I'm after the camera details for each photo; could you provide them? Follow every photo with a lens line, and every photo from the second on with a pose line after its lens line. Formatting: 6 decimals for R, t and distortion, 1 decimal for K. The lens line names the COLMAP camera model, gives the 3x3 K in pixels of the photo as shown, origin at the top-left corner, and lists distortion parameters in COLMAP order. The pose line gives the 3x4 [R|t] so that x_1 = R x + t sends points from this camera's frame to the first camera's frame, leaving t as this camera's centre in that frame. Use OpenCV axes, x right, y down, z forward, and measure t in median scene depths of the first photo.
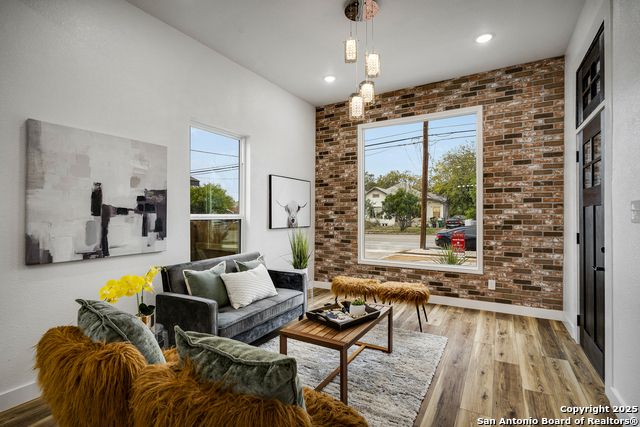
lens RADIAL K [[301.5, 0, 320.6], [0, 301.5, 214.2], [0, 0, 1]] dist [-0.000731, 0.000234]
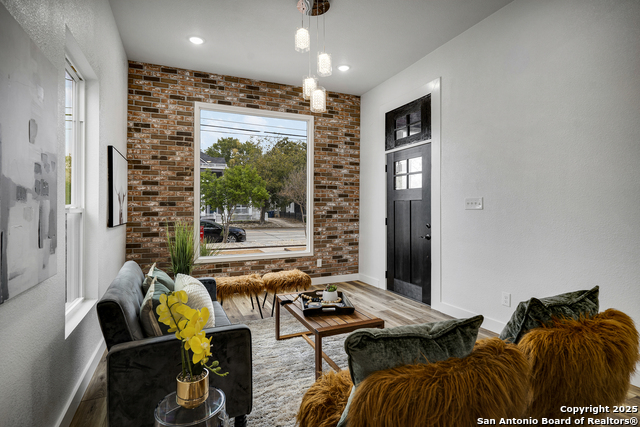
lens RADIAL K [[315.0, 0, 316.7], [0, 315.0, 208.7], [0, 0, 1]] dist [-0.002456, -0.000218]
pose [[0.600406, -0.003514, 0.799688, -0.453374], [0.002100, 0.999994, 0.002818, 0.006859], [-0.799693, -0.000013, 0.600410, 0.222271]]
